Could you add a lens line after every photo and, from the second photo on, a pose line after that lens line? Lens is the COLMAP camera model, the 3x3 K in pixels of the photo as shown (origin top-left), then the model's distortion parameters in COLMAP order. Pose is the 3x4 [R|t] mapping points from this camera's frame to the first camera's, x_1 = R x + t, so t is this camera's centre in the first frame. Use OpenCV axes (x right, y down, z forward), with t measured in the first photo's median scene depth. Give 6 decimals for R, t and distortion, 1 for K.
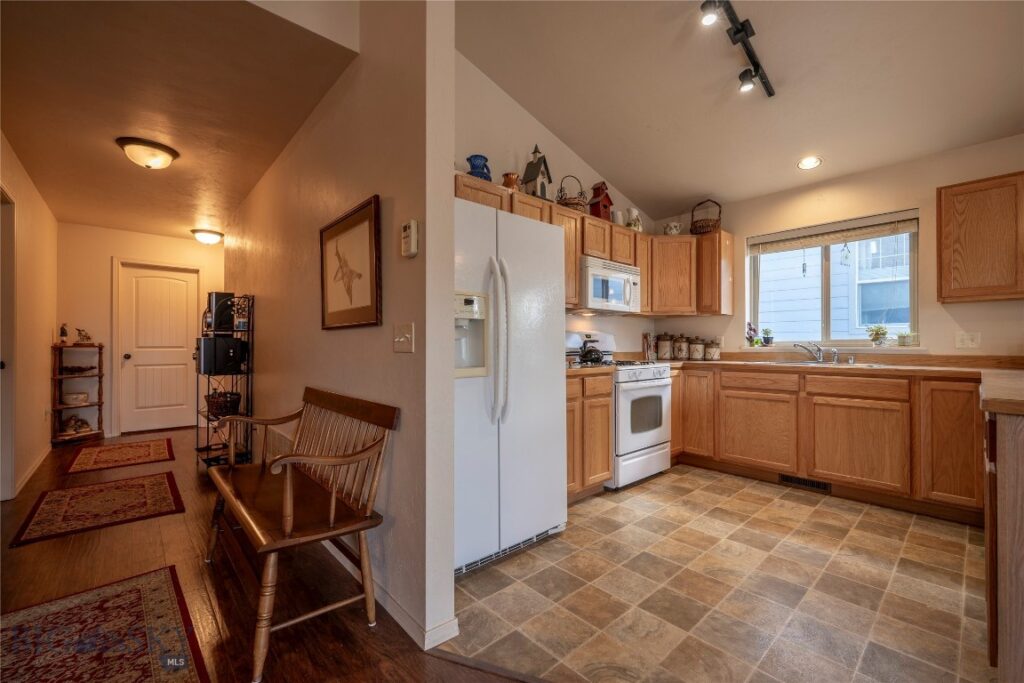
lens RADIAL K [[421.5, 0, 508.3], [0, 421.5, 343.0], [0, 0, 1]] dist [-0.001417, -0.000070]
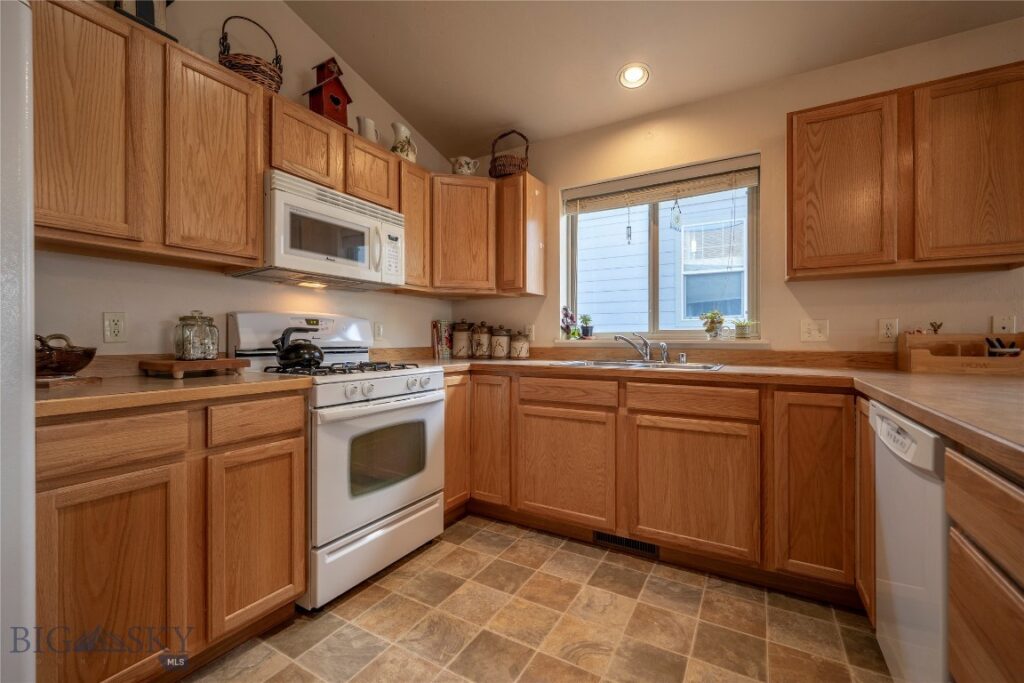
lens RADIAL K [[422.4, 0, 510.1], [0, 422.4, 337.3], [0, 0, 1]] dist [0.000349, -0.000001]
pose [[0.951270, 0.001597, 0.308354, 0.322745], [-0.002267, 0.999996, 0.001814, 0.004621], [-0.308350, -0.002425, 0.951270, 0.420341]]
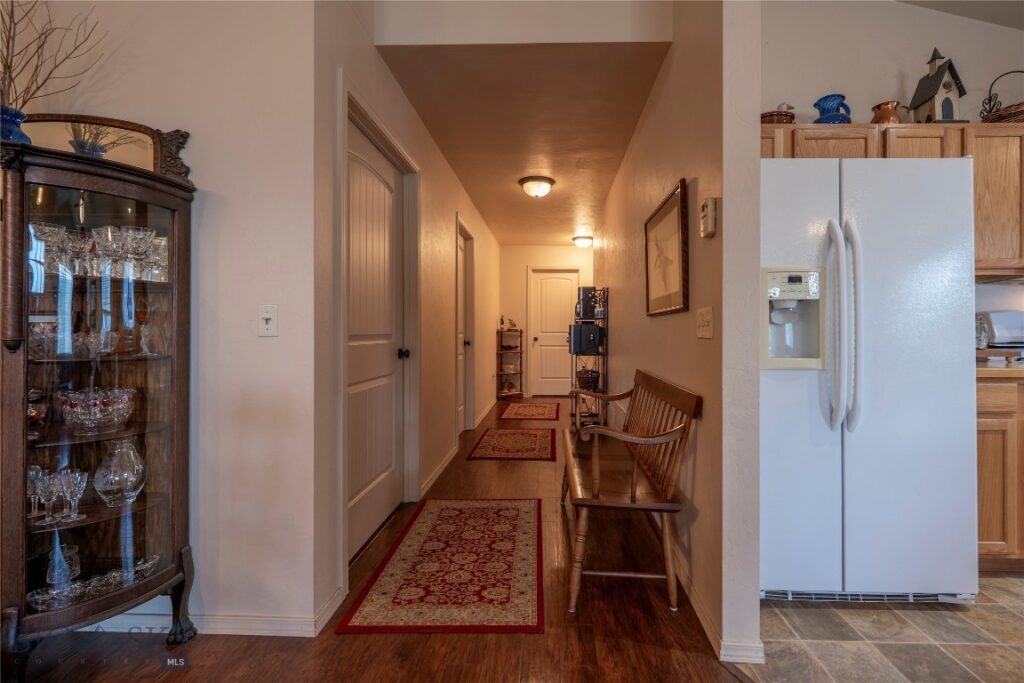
lens RADIAL K [[426.1, 0, 538.7], [0, 426.1, 330.5], [0, 0, 1]] dist [-0.001407, 0.000100]
pose [[0.731383, 0.001995, -0.681964, 0.068029], [0.000516, 0.999994, 0.003479, 0.000588], [0.681966, -0.002896, 0.731378, 0.020760]]
